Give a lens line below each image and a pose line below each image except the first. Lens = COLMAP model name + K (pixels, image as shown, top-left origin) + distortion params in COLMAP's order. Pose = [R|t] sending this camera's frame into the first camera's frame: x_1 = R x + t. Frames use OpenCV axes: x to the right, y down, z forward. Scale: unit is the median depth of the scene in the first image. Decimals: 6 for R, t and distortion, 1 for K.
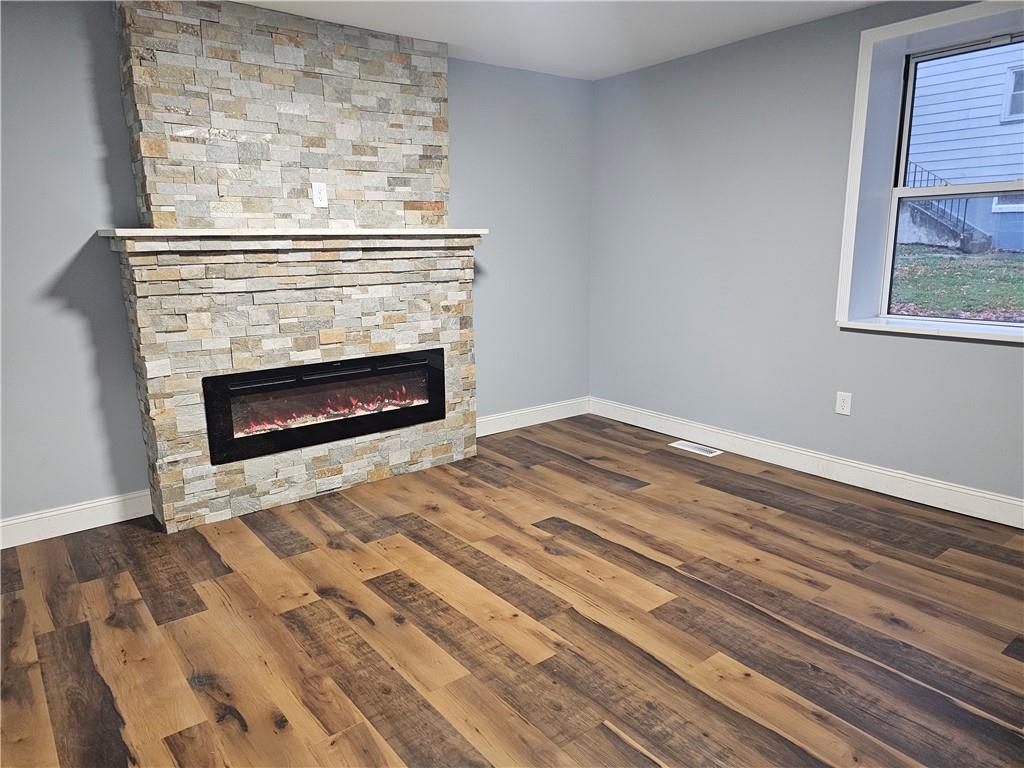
lens RADIAL K [[686.8, 0, 514.5], [0, 686.8, 387.9], [0, 0, 1]] dist [0.062808, -0.049308]
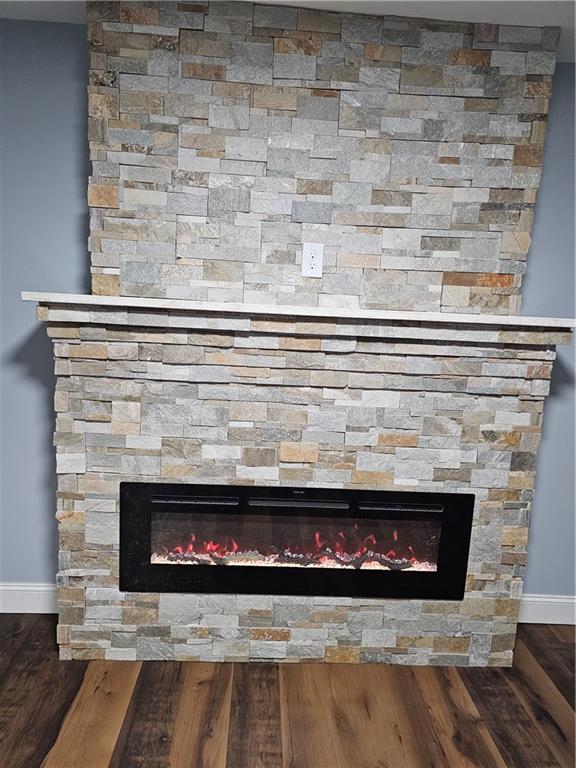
lens RADIAL K [[515.1, 0, 283.4], [0, 515.1, 380.0], [0, 0, 1]] dist [0.062808, -0.049308]
pose [[0.804521, 0.141031, -0.576938, 0.021961], [-0.186350, 0.982285, -0.019741, -0.140226], [0.563933, 0.123394, 0.816550, 0.562697]]
